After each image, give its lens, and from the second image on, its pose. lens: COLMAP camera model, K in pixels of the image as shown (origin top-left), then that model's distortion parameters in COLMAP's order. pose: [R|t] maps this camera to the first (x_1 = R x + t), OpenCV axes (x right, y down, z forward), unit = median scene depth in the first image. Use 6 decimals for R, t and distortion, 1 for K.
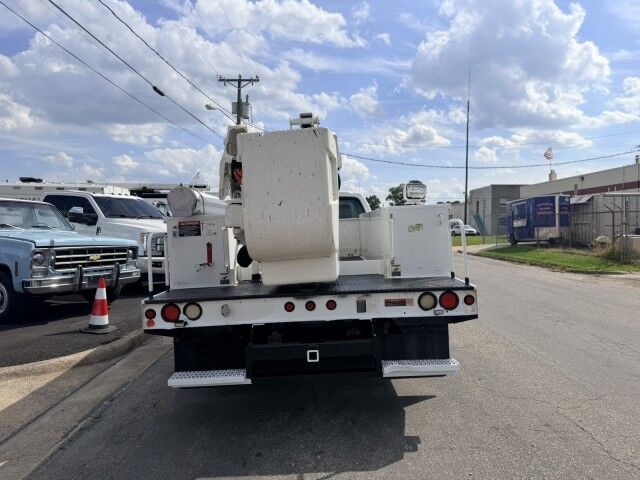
lens RADIAL K [[453.1, 0, 323.7], [0, 453.1, 231.8], [0, 0, 1]] dist [0.054216, -0.085809]
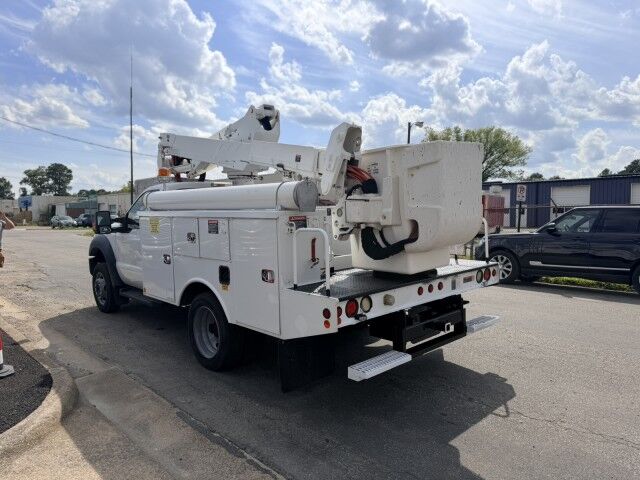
lens RADIAL K [[453.1, 0, 323.7], [0, 453.1, 231.8], [0, 0, 1]] dist [0.054216, -0.085809]
pose [[0.730738, -0.015100, 0.682491, -0.143274], [0.000602, 0.999769, 0.021476, -0.001576], [-0.682658, -0.015282, 0.730578, 0.043167]]
